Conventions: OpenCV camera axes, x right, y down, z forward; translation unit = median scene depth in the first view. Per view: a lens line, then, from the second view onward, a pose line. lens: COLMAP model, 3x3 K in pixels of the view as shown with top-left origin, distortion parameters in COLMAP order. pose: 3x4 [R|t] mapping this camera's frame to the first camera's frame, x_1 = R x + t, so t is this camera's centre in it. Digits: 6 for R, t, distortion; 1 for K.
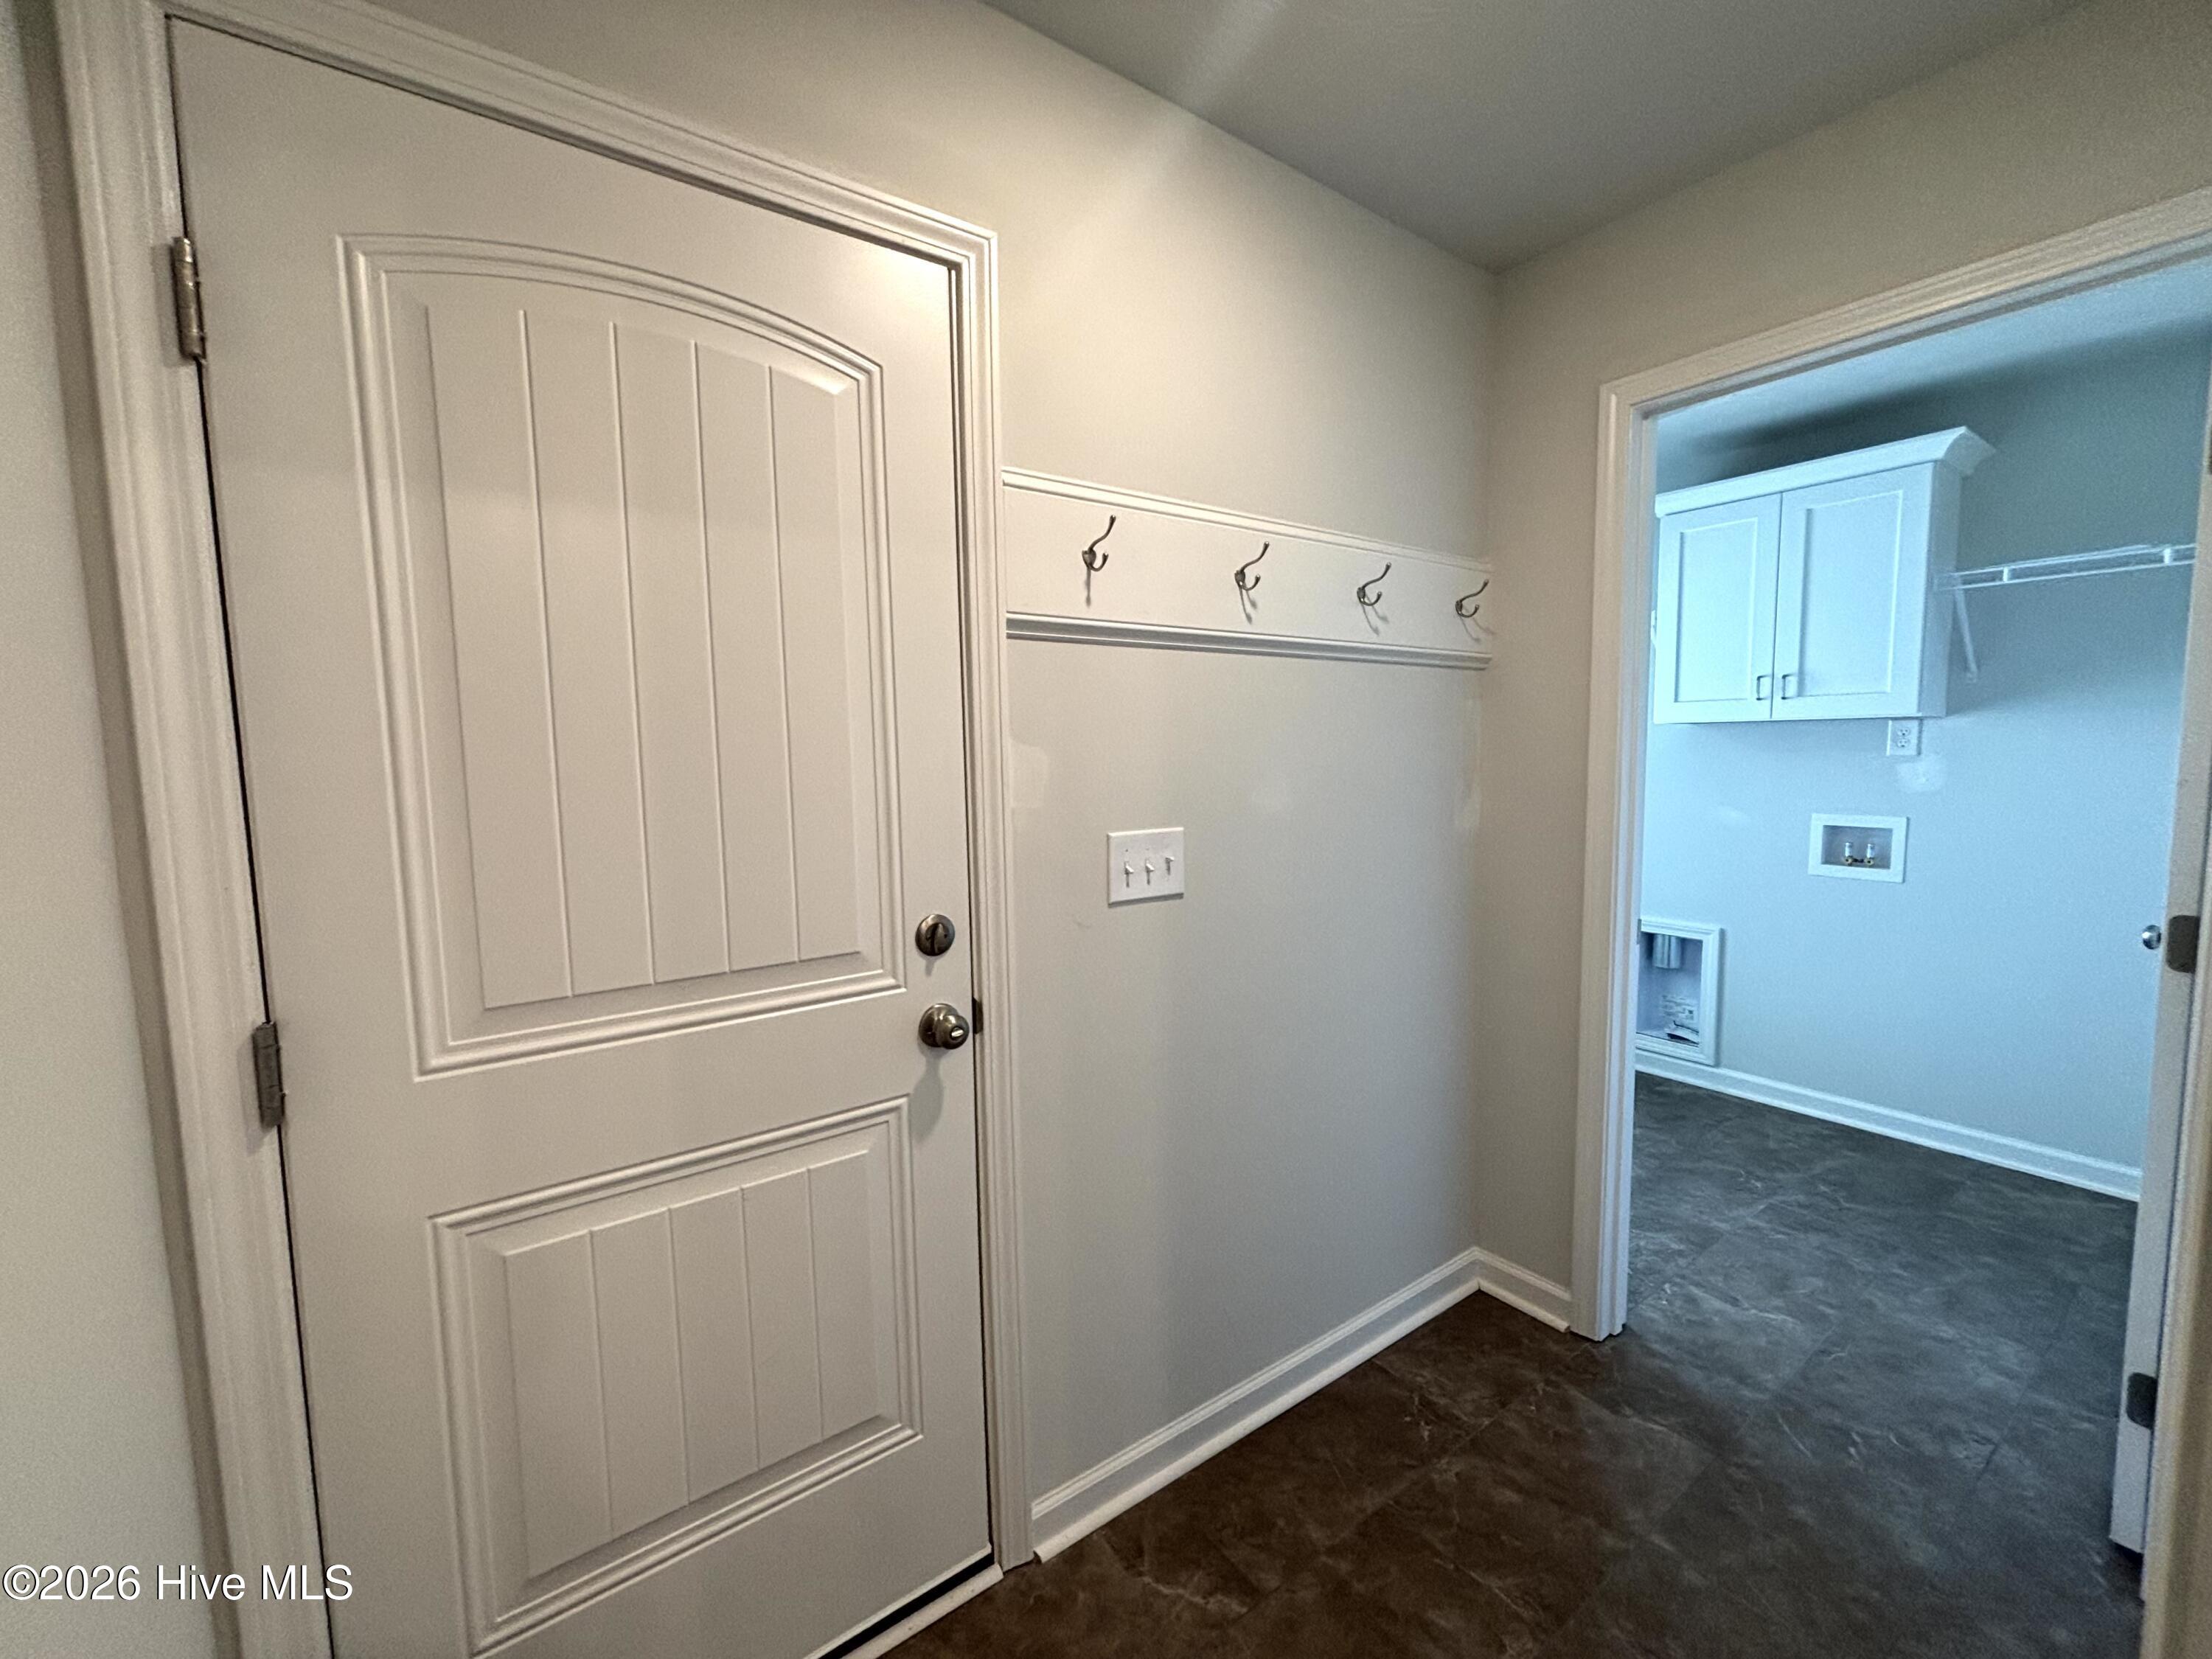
lens RADIAL K [[898.3, 0, 1106.0], [0, 898.3, 829.5], [0, 0, 1]] dist [0.000693, 0.000351]
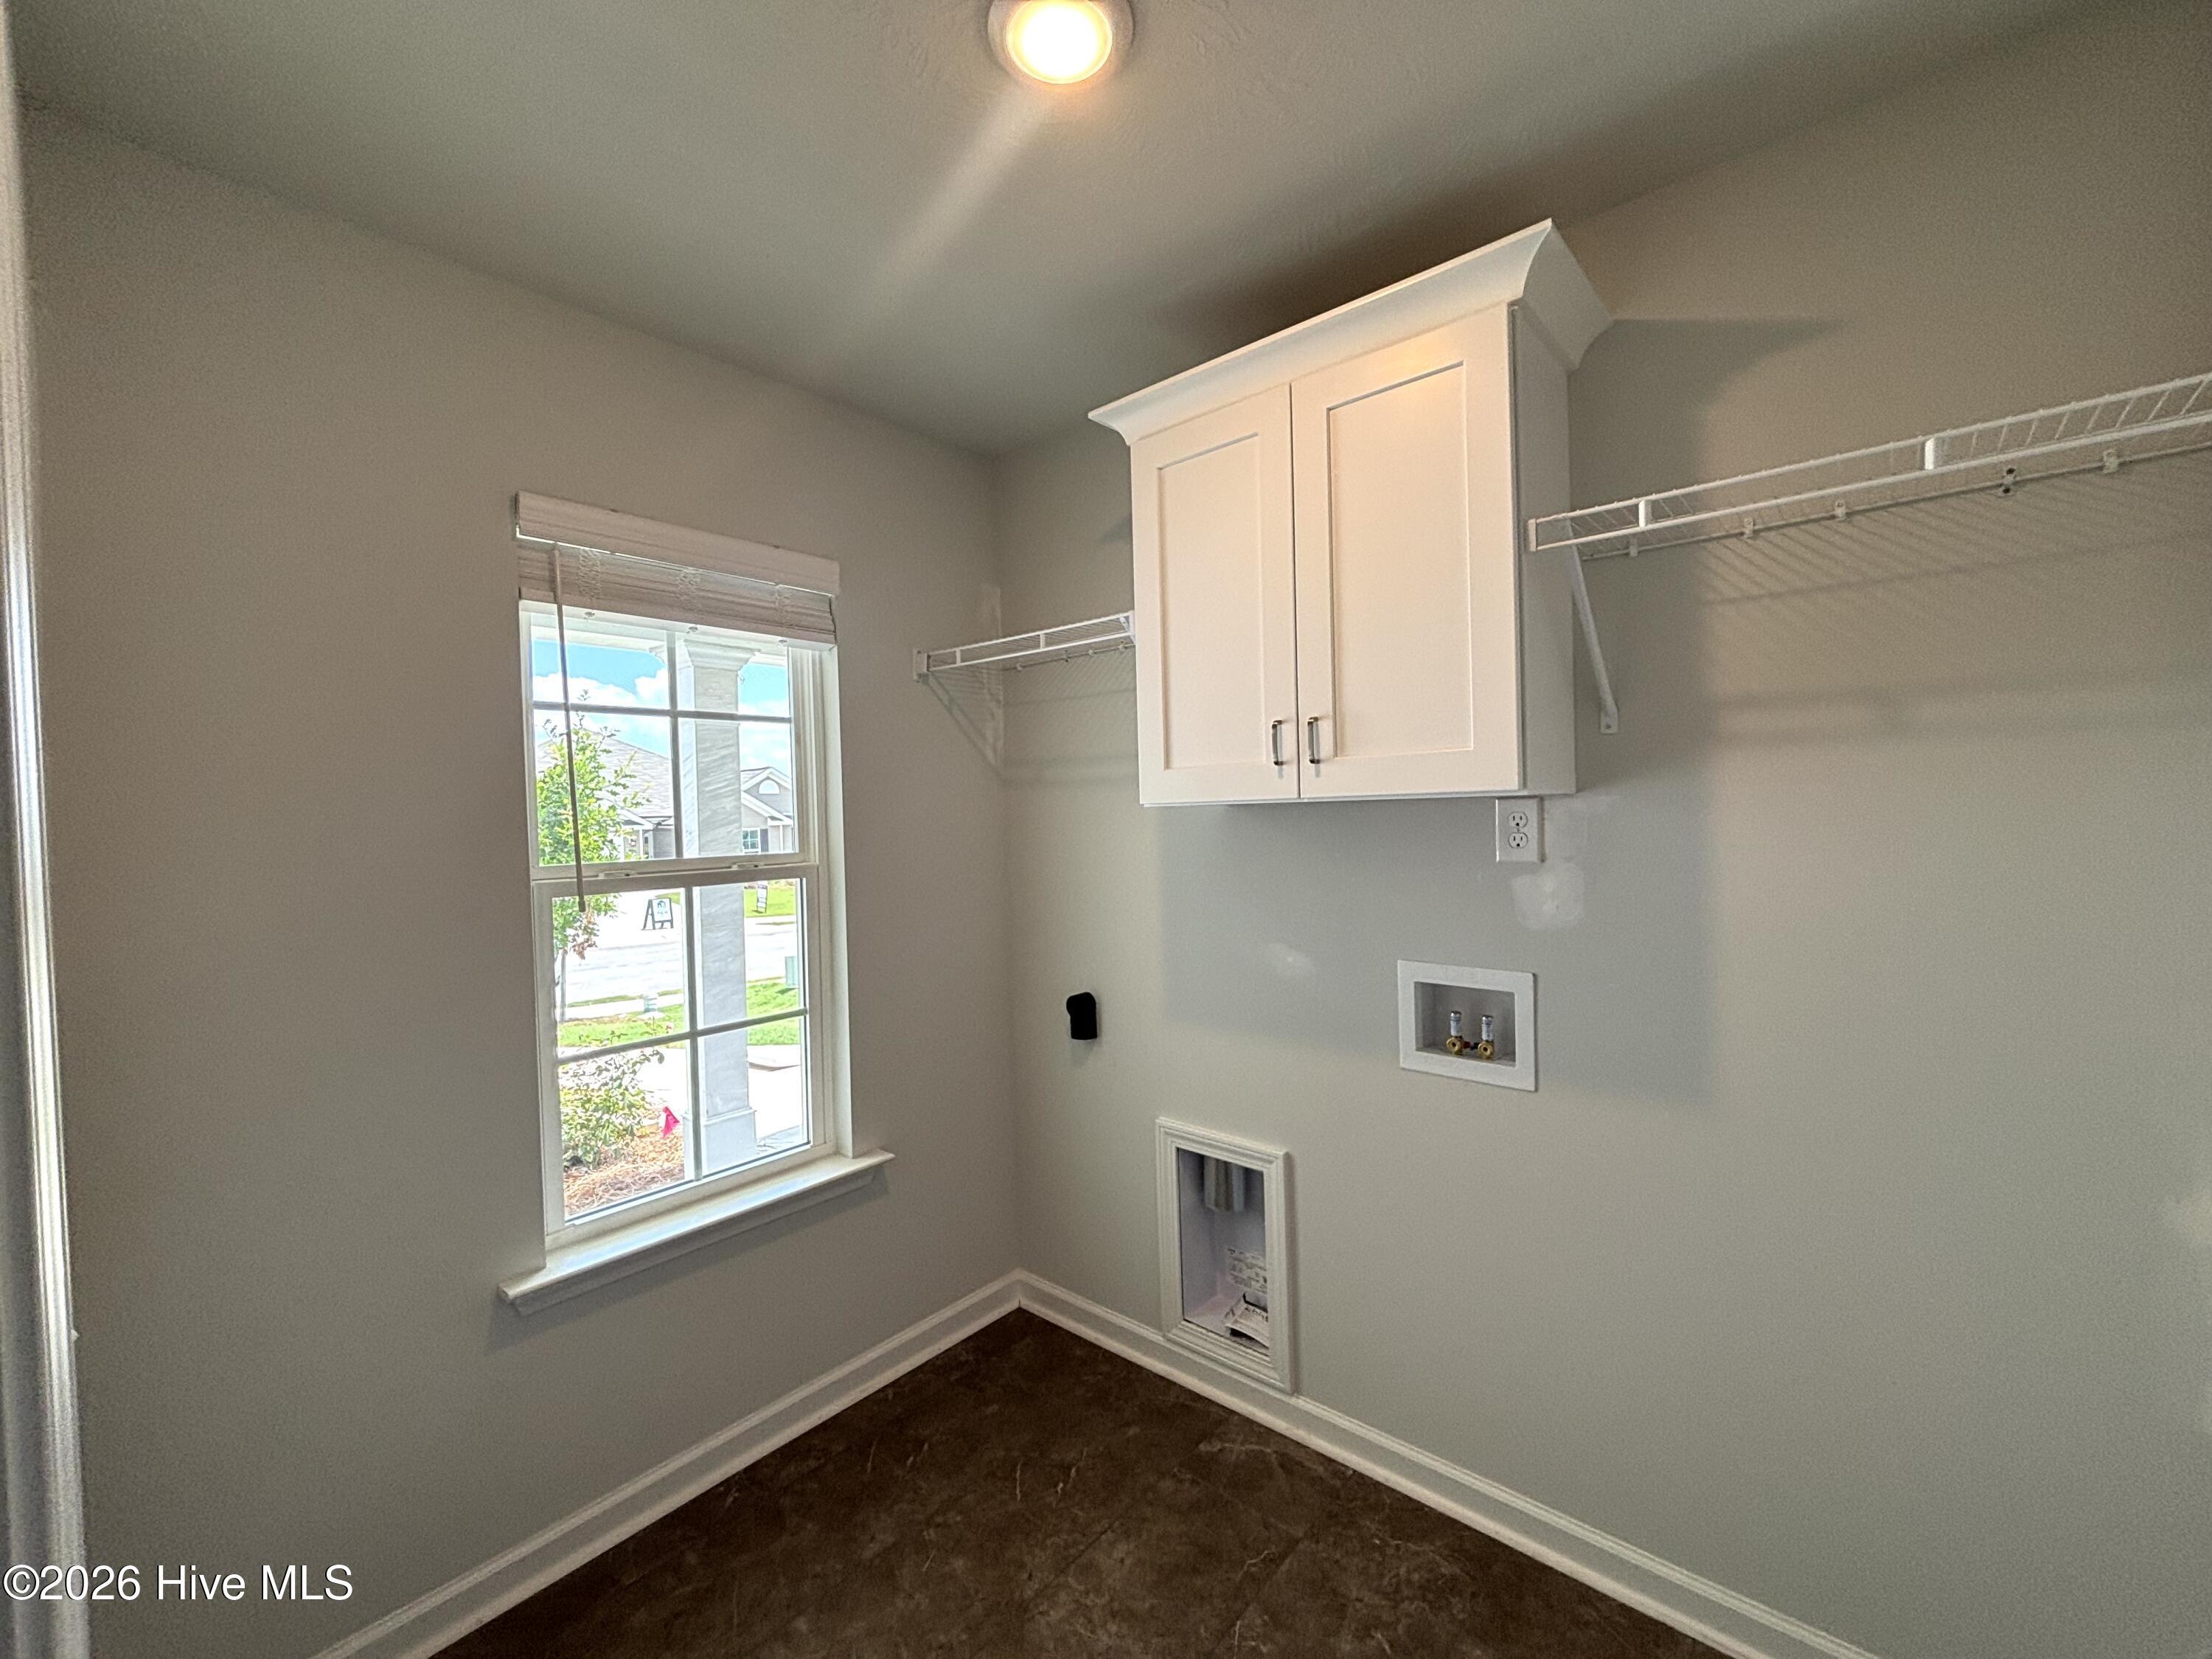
lens RADIAL K [[898.3, 0, 1106.0], [0, 898.3, 829.5], [0, 0, 1]] dist [0.000693, 0.000351]
pose [[0.972958, -0.018631, 0.230231, 0.502746], [0.035147, 0.997077, -0.067845, -0.073728], [-0.228294, 0.074102, 0.970768, 0.508379]]
